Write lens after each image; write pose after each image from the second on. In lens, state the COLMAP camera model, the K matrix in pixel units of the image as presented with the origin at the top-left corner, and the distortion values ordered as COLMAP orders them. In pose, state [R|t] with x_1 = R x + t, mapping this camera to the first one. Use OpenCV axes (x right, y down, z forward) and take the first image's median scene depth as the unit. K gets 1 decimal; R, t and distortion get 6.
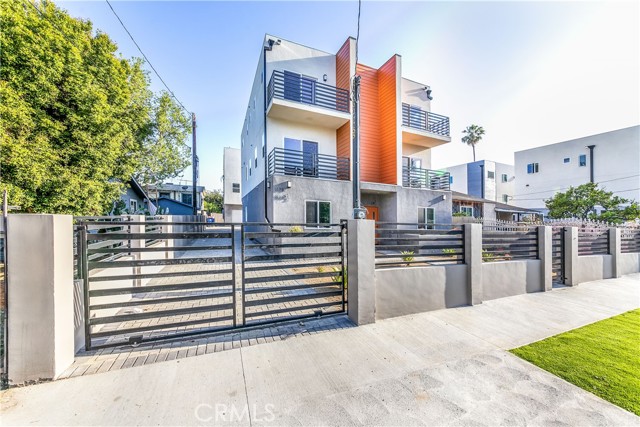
lens RADIAL K [[238.1, 0, 321.7], [0, 238.1, 214.7], [0, 0, 1]] dist [0.000998, 0.000024]
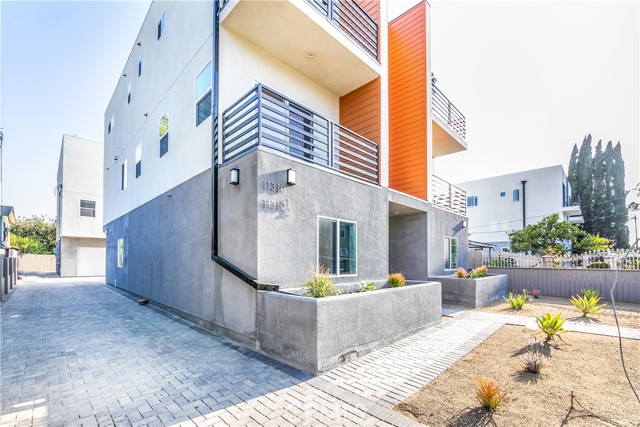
lens RADIAL K [[275.4, 0, 313.2], [0, 275.4, 244.6], [0, 0, 1]] dist [-0.002707, -0.000199]
pose [[0.927521, -0.003554, 0.373755, -0.165954], [0.017398, 0.999281, -0.033675, 0.007162], [-0.373366, 0.037737, 0.926916, 0.304417]]
